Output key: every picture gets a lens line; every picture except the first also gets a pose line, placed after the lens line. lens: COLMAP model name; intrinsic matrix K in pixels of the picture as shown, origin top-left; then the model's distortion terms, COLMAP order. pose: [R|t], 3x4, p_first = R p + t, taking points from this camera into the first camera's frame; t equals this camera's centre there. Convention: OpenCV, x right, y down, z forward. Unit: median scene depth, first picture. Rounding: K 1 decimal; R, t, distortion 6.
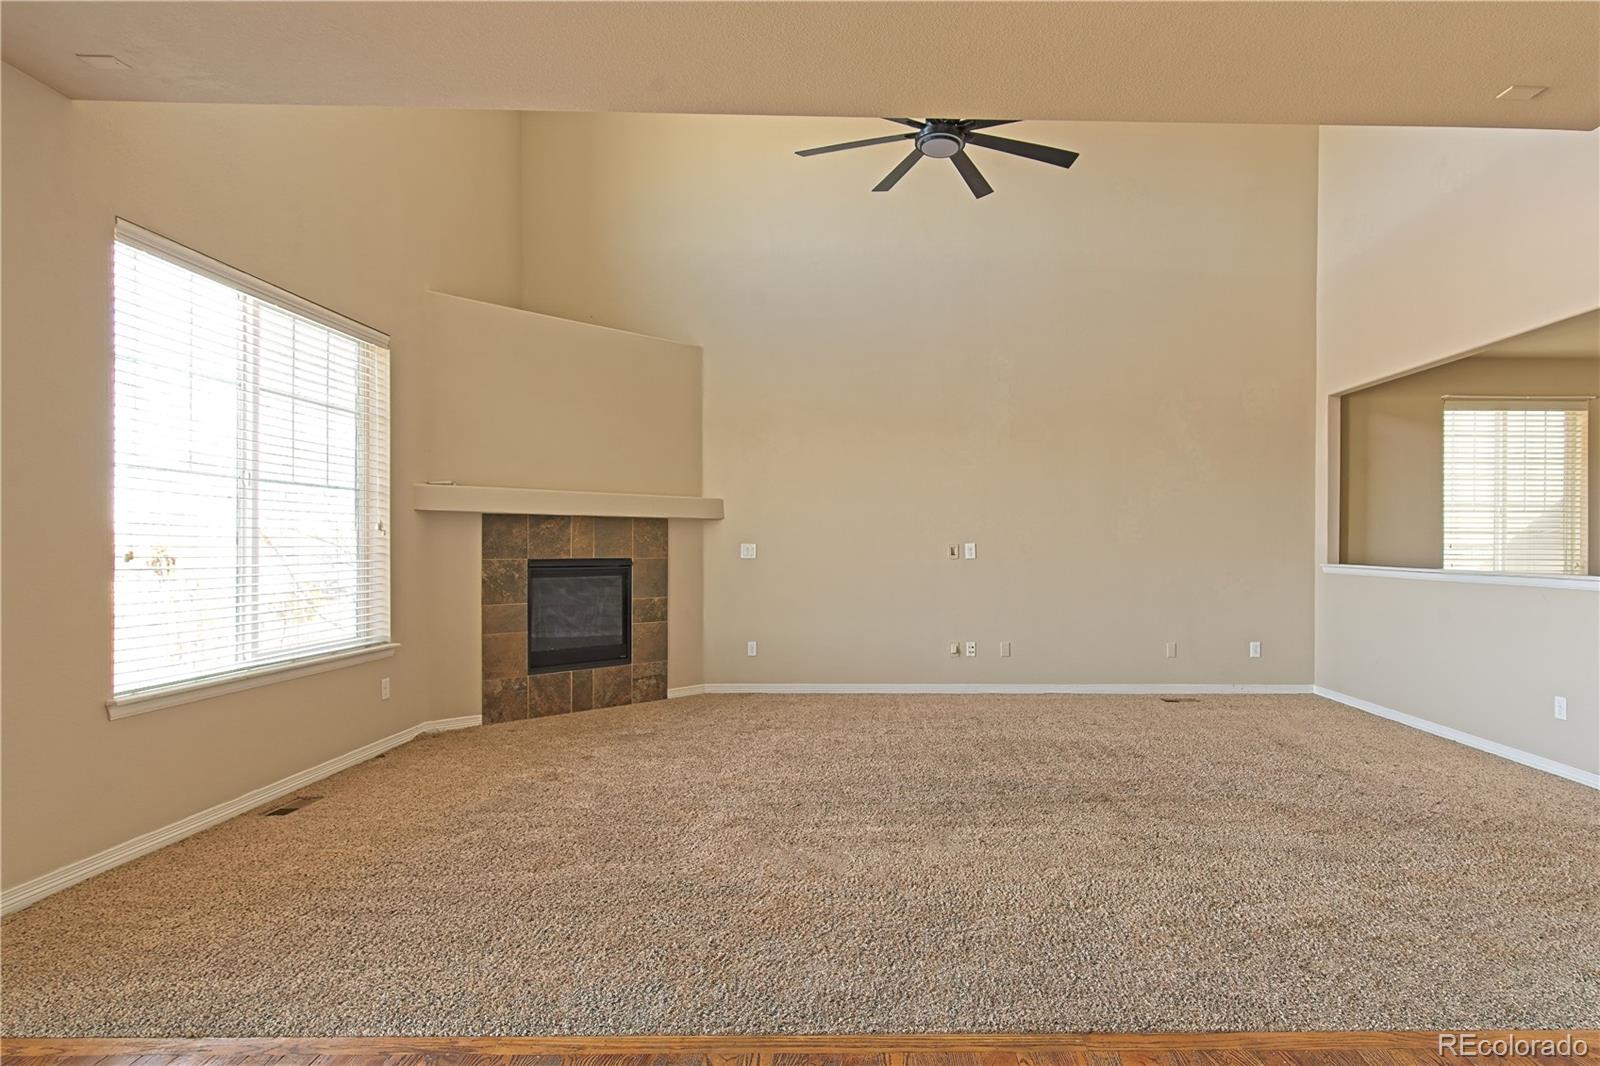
lens RADIAL K [[786.8, 0, 800.0], [0, 786.8, 533.0], [0, 0, 1]] dist [-0.026800, 0.000201]
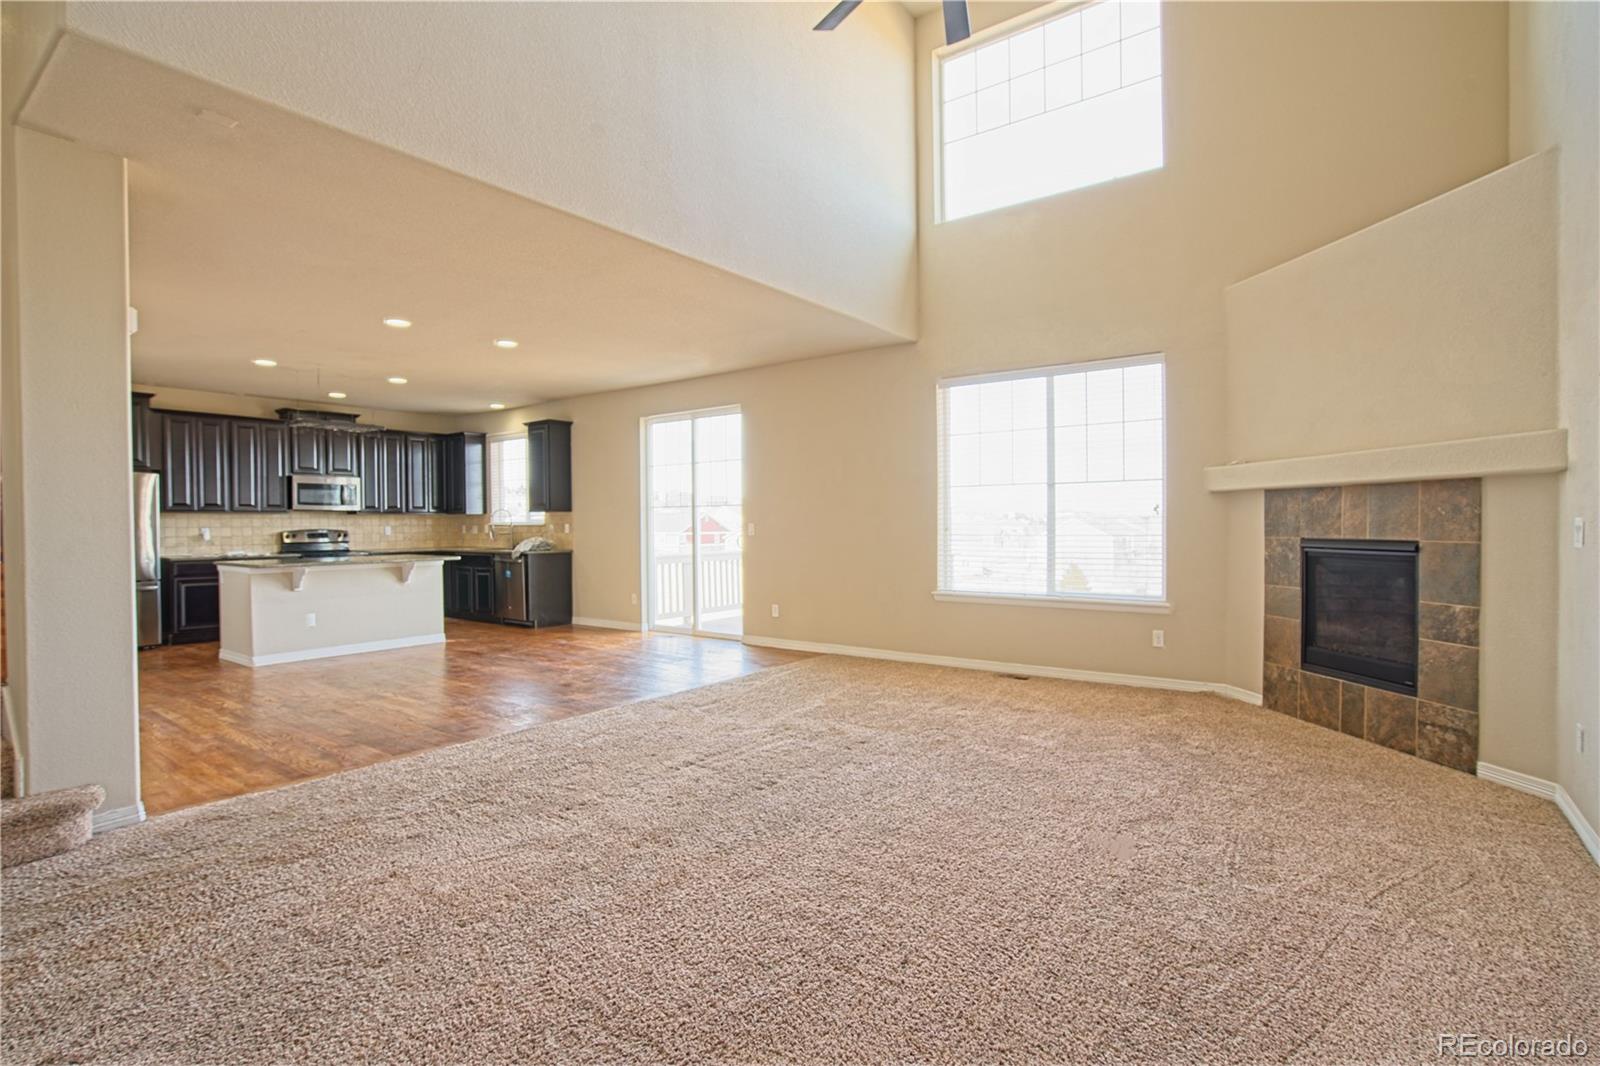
lens RADIAL K [[786.8, 0, 800.0], [0, 786.8, 533.0], [0, 0, 1]] dist [-0.026800, 0.000201]
pose [[-0.555365, 0.016010, -0.831453, 0.663874], [0.026106, 0.999658, 0.001811, 0.011472], [0.831197, -0.020700, -0.555593, 0.987131]]
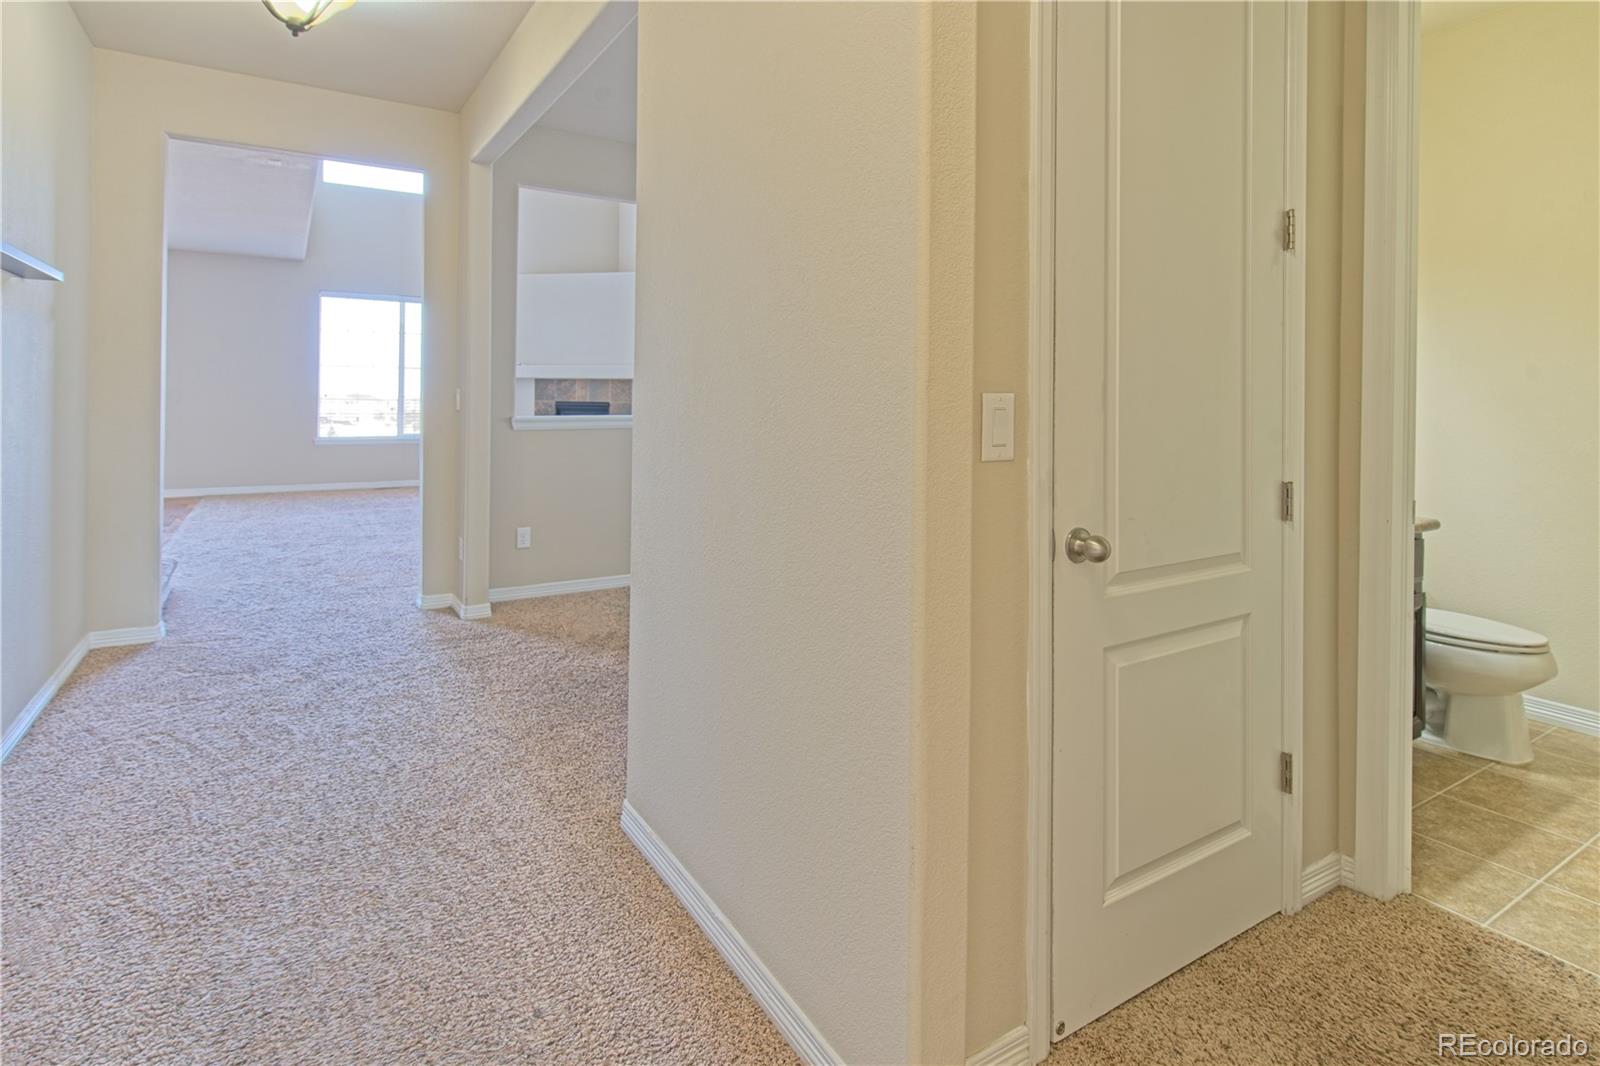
lens RADIAL K [[786.8, 0, 800.0], [0, 786.8, 533.0], [0, 0, 1]] dist [-0.026800, 0.000201]
pose [[0.593444, 0.140170, -0.792576, 1.616270], [0.002797, 0.984354, 0.176180, 0.012954], [0.804871, -0.106770, 0.583766, 0.284855]]
